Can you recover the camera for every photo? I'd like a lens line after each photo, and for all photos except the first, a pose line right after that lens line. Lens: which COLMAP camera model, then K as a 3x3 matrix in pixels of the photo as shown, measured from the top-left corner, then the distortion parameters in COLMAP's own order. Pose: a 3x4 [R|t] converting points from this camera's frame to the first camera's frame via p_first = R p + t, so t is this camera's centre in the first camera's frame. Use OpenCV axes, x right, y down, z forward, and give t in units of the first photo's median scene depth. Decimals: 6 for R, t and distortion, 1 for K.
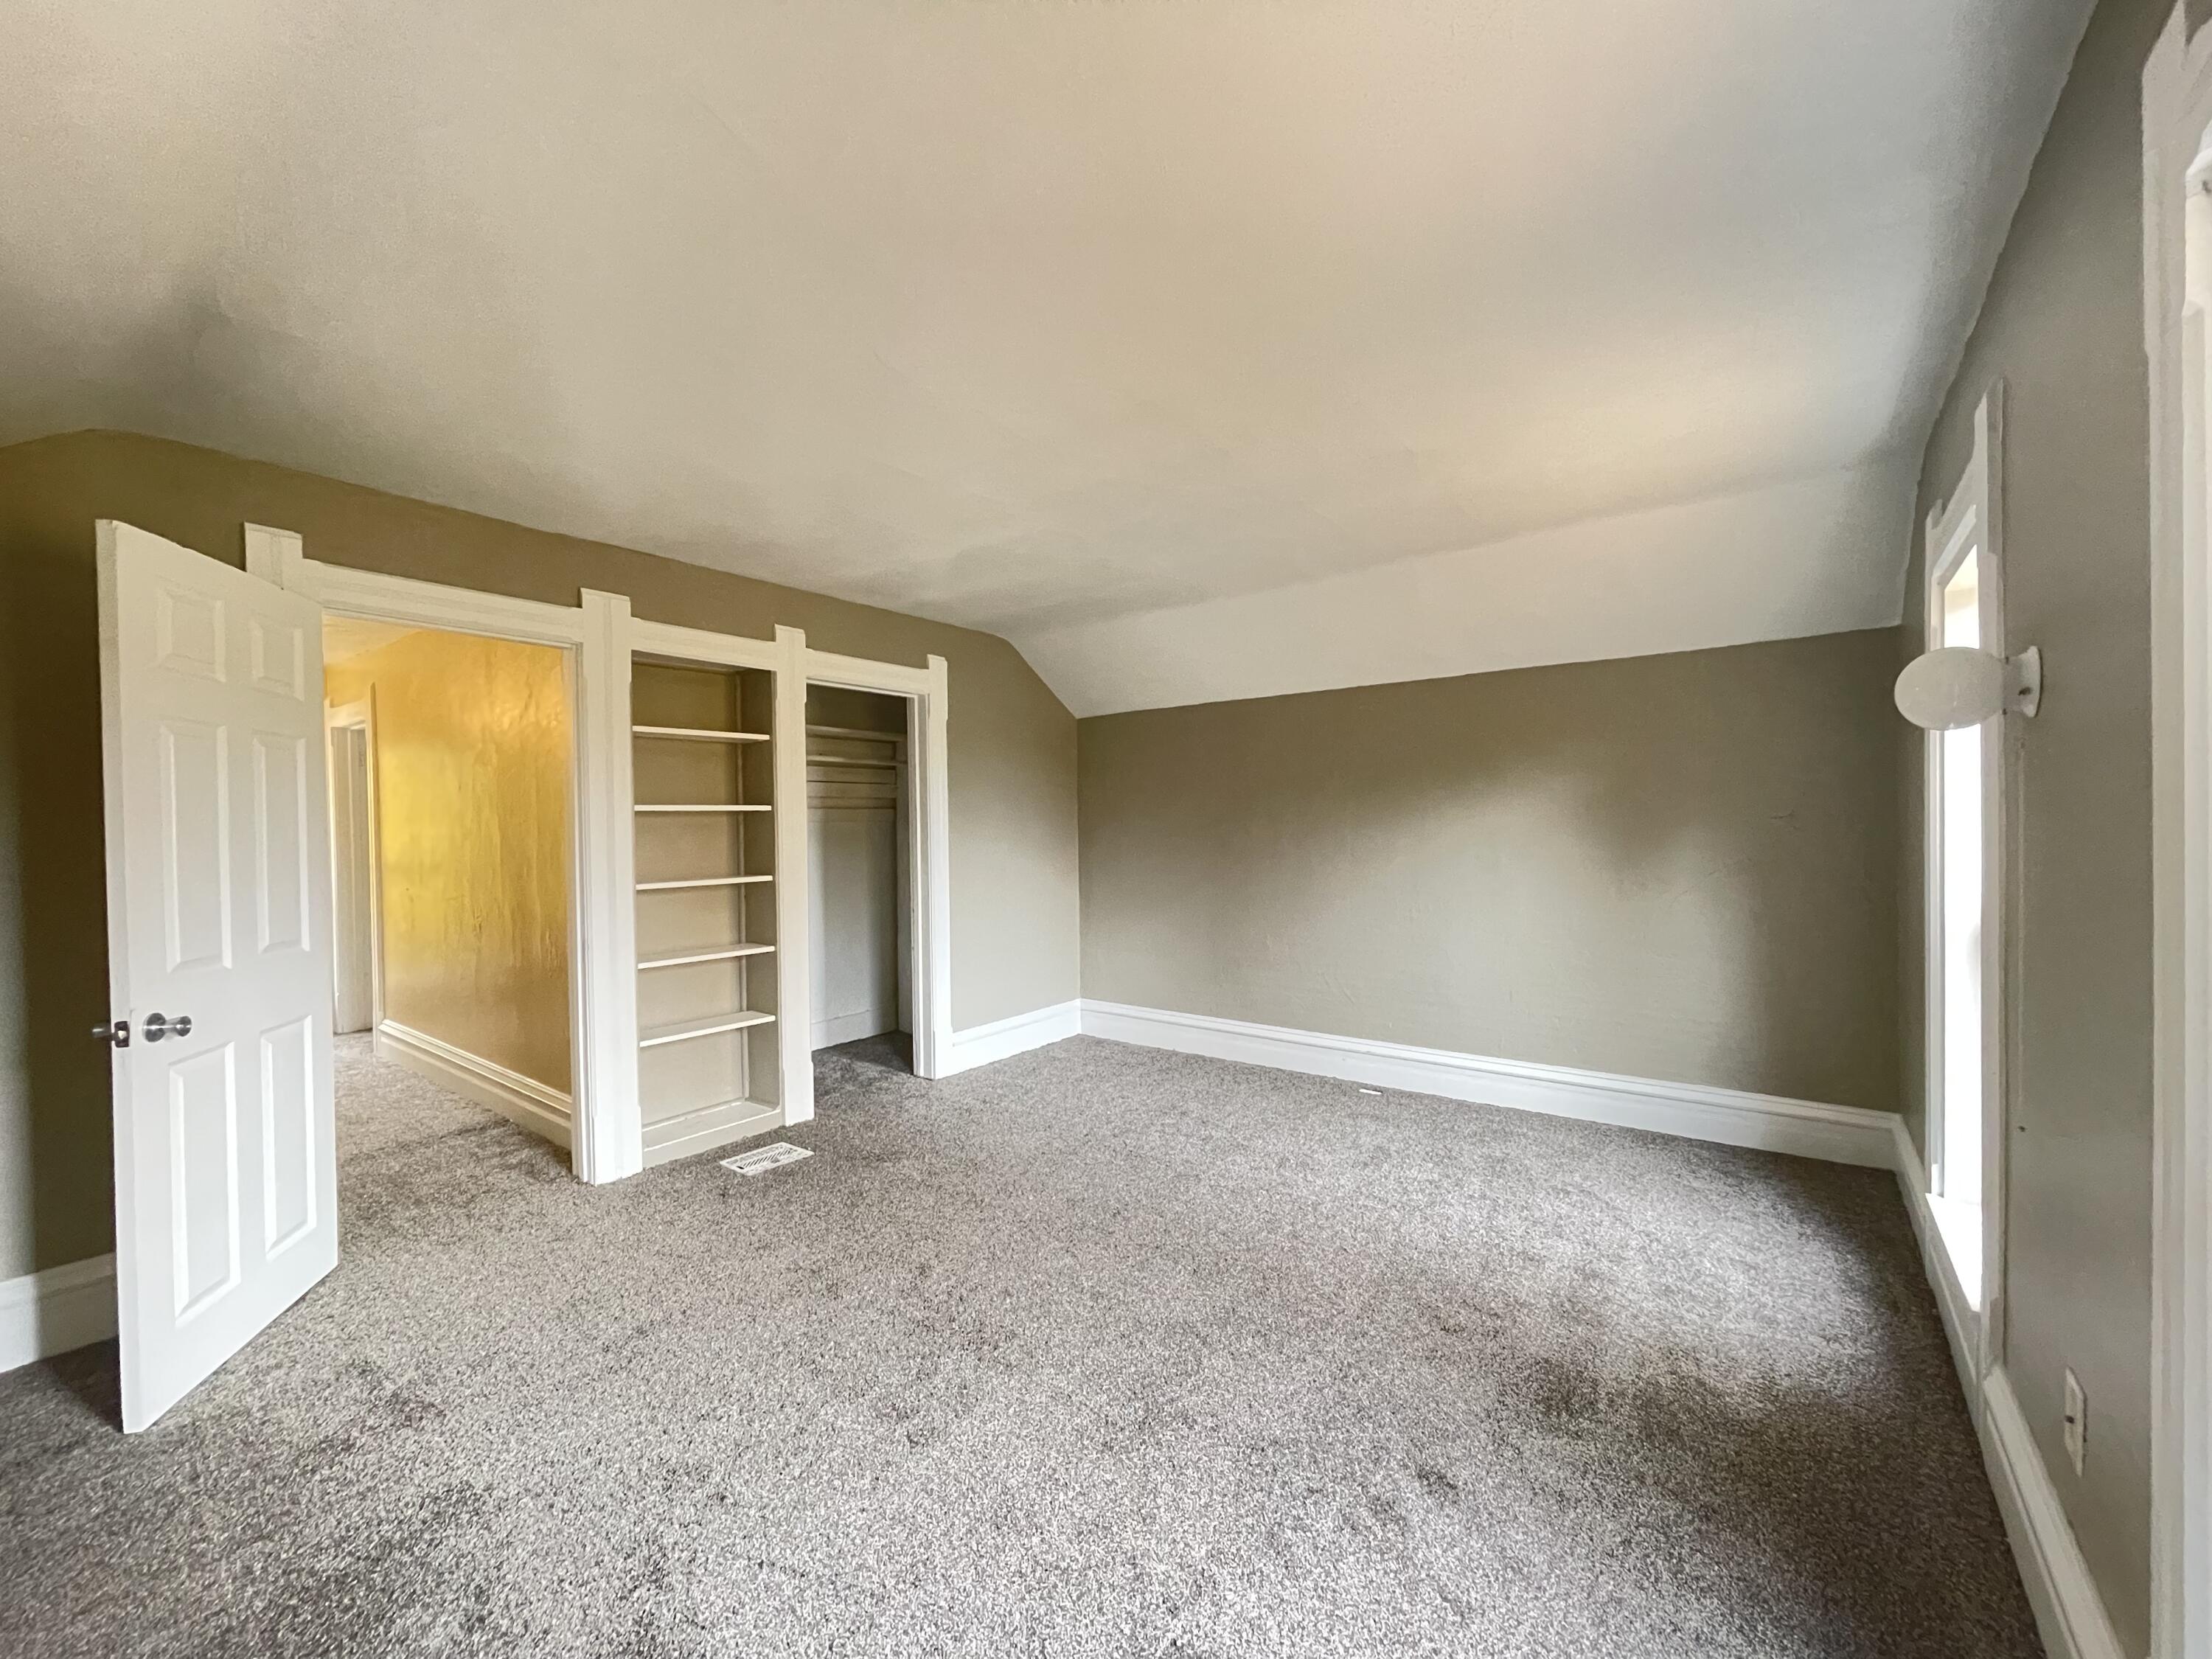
lens RADIAL K [[896.2, 0, 1100.0], [0, 896.2, 830.8], [0, 0, 1]] dist [0.004214, 0.000244]
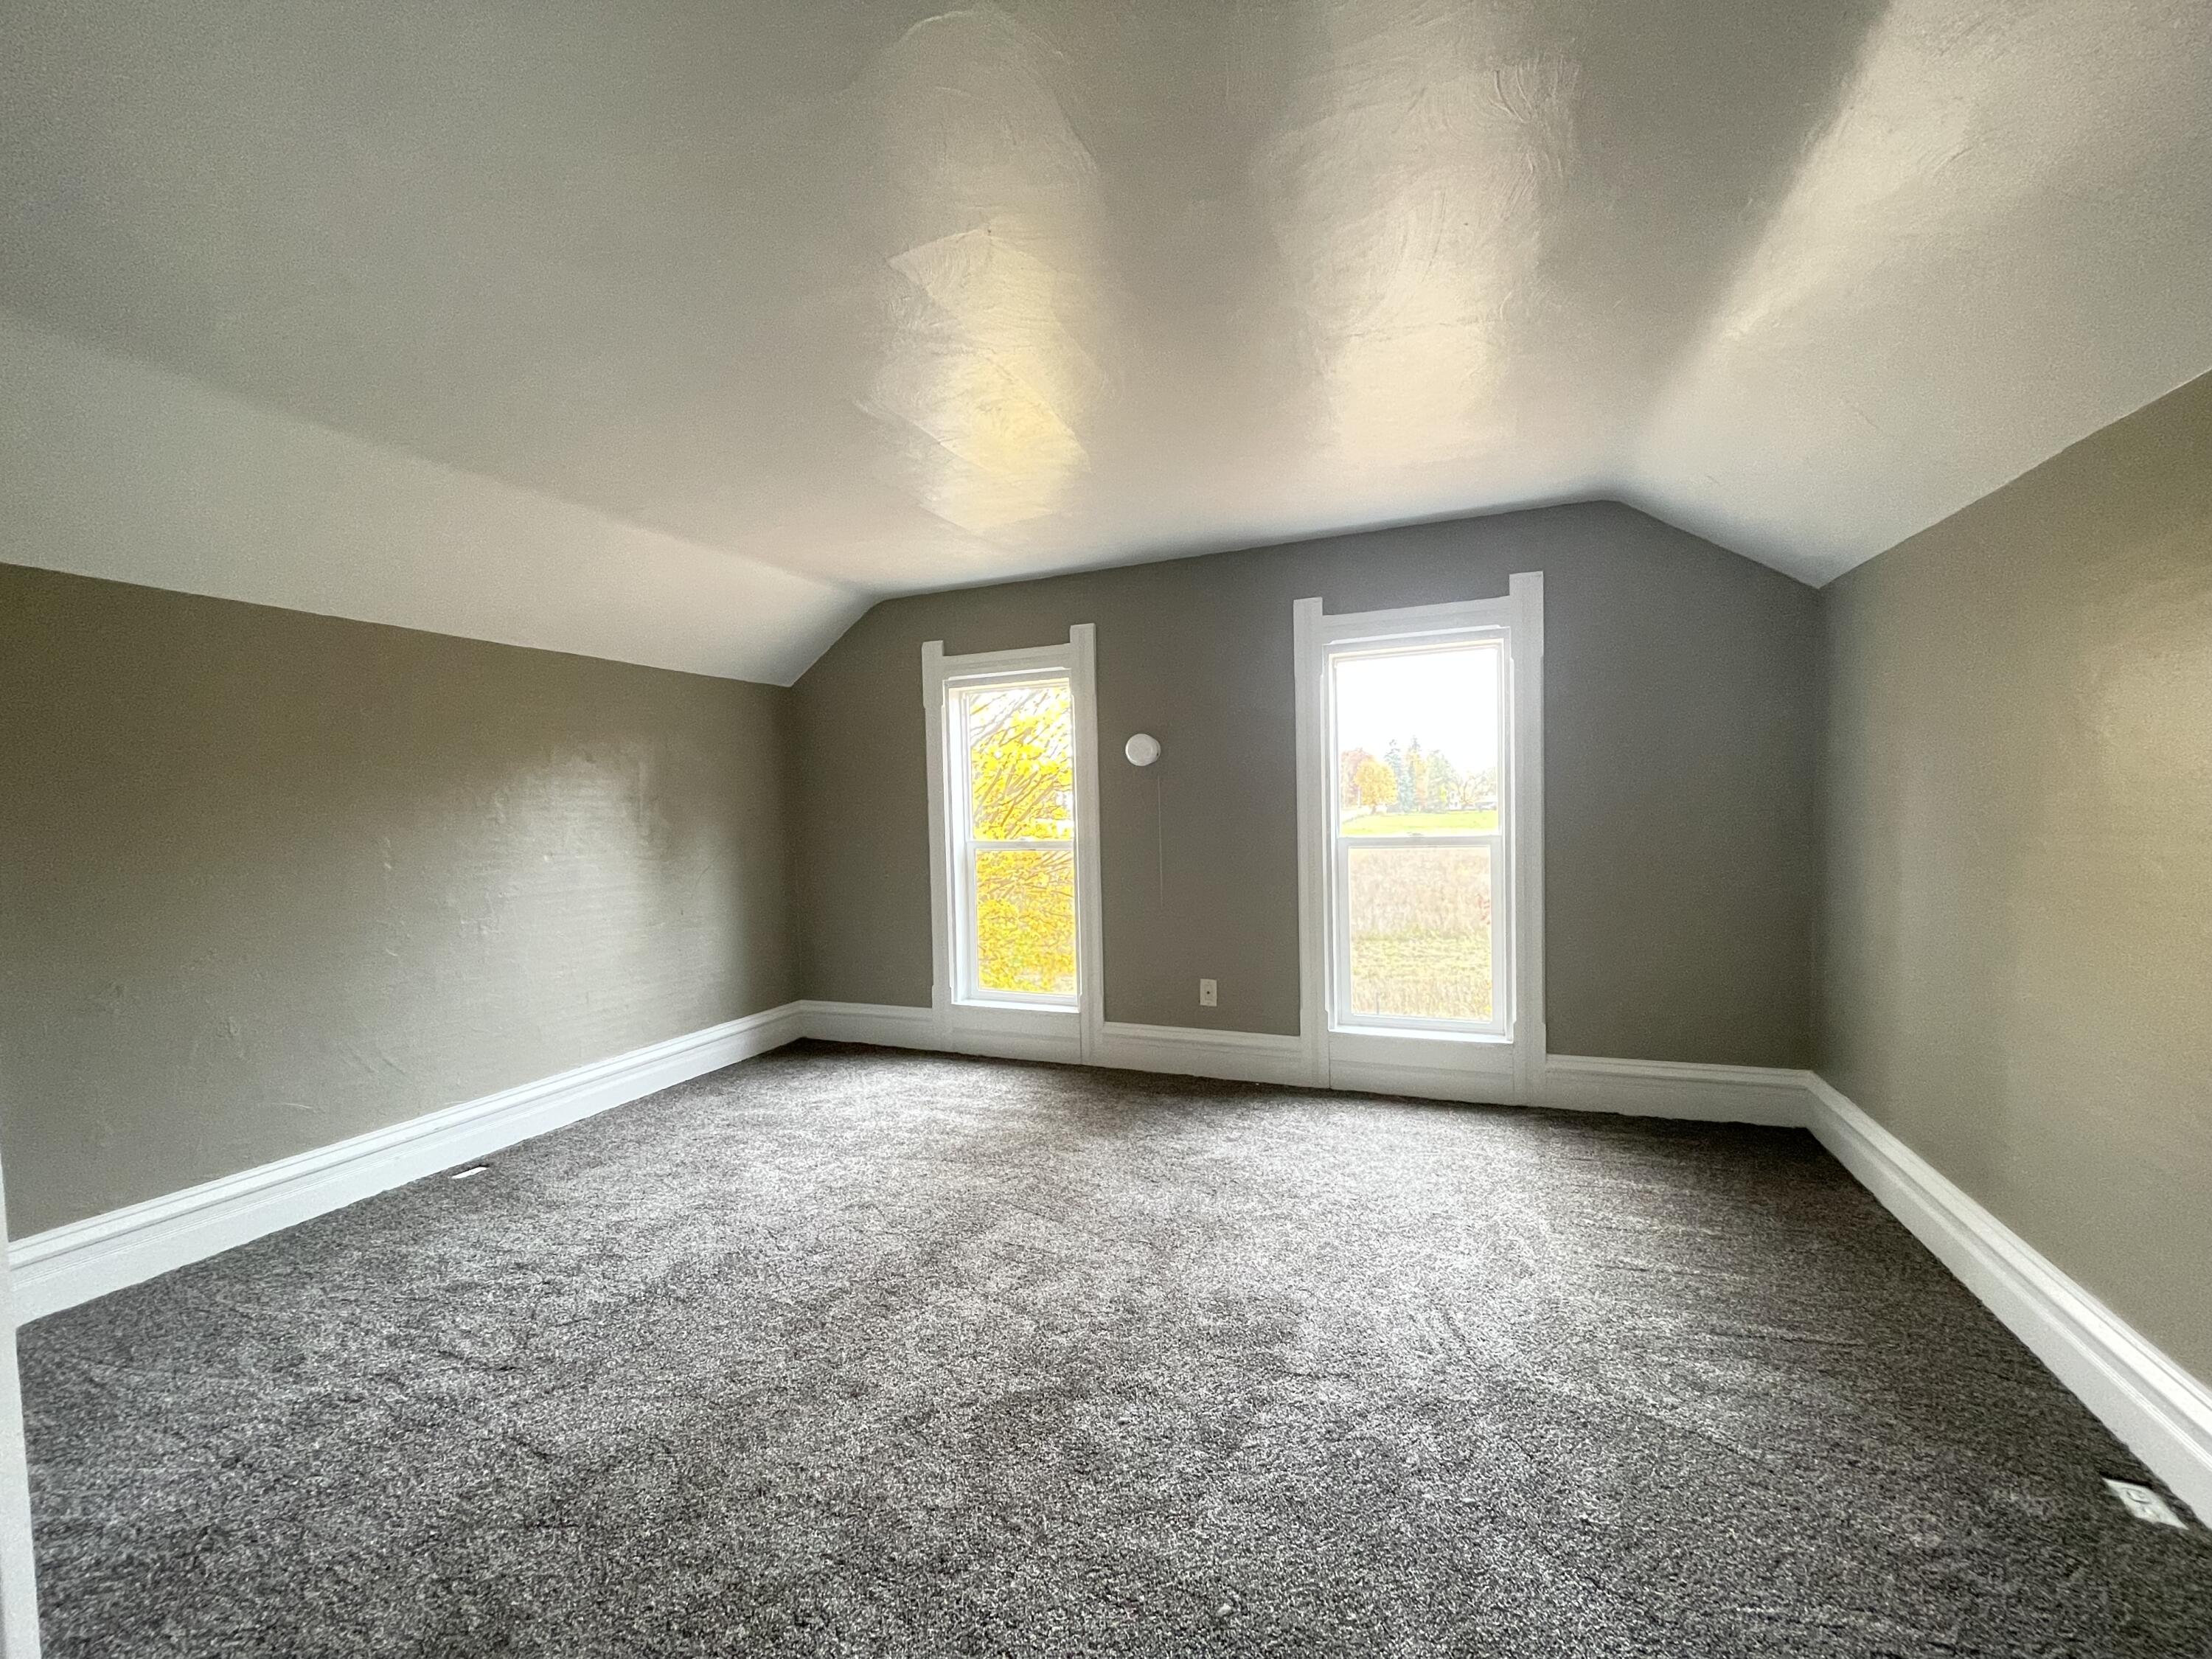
lens RADIAL K [[896.2, 0, 1096.4], [0, 896.2, 836.1], [0, 0, 1]] dist [0.004214, 0.000244]
pose [[-0.246821, -0.019666, 0.968862, -0.649645], [0.033638, 0.999018, 0.028847, 0.002161], [-0.968477, 0.039711, -0.245917, 0.763820]]
